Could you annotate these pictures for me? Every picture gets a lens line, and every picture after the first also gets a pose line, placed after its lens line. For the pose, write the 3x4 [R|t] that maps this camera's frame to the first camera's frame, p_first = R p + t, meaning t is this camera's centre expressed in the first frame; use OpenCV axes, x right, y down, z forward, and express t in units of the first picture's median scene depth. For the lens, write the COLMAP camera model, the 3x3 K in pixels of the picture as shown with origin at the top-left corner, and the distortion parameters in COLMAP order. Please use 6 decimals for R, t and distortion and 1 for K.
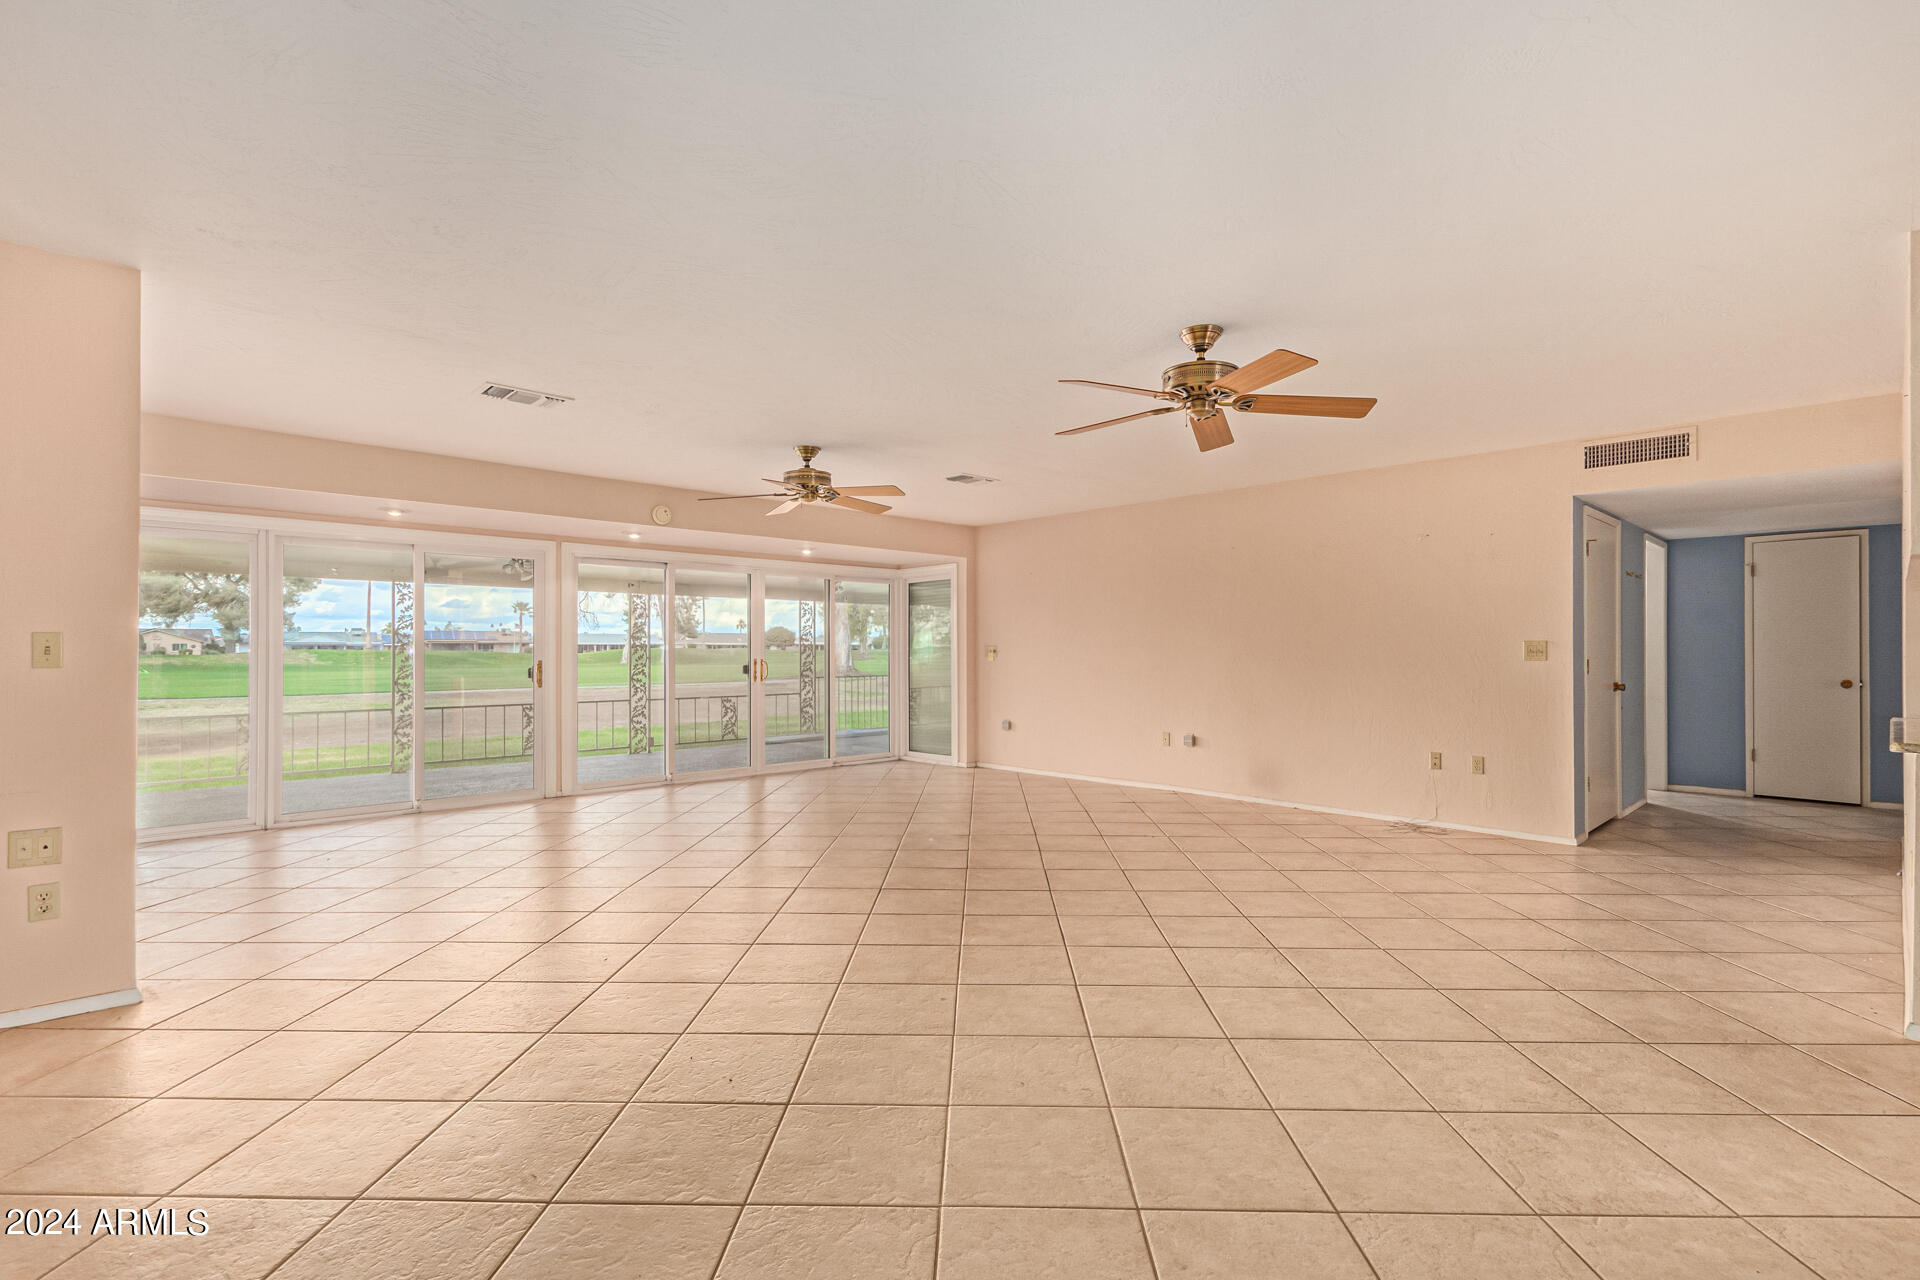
lens RADIAL K [[892.0, 0, 968.4], [0, 892.0, 656.2], [0, 0, 1]] dist [0.002405, 0.000041]
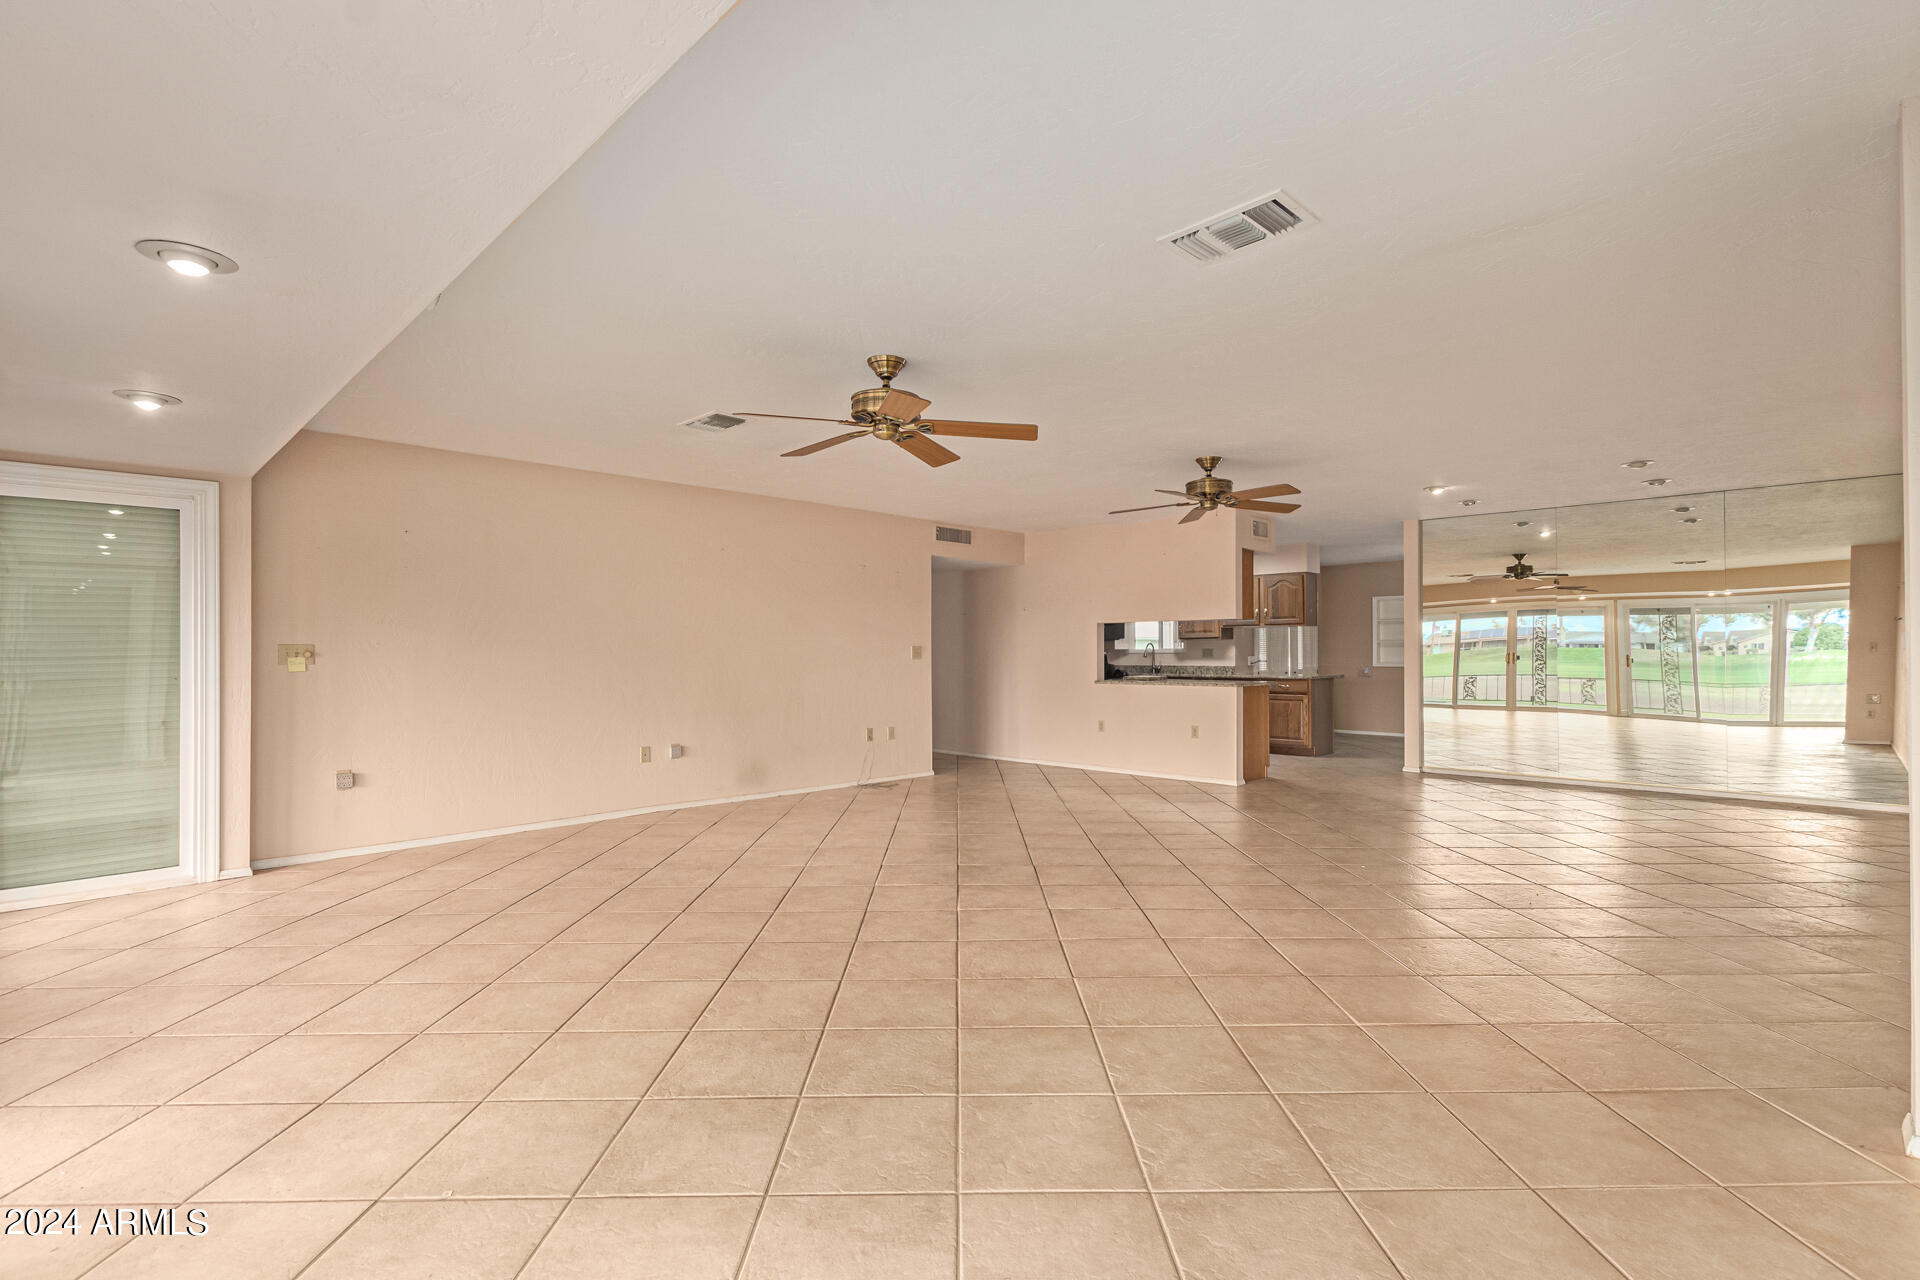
lens RADIAL K [[892.0, 0, 968.4], [0, 892.0, 656.2], [0, 0, 1]] dist [0.002405, 0.000041]
pose [[-0.050693, -0.004137, 0.998706, -0.853012], [0.007358, 0.999963, 0.004515, -0.005779], [-0.998687, 0.007577, -0.050660, 0.949159]]
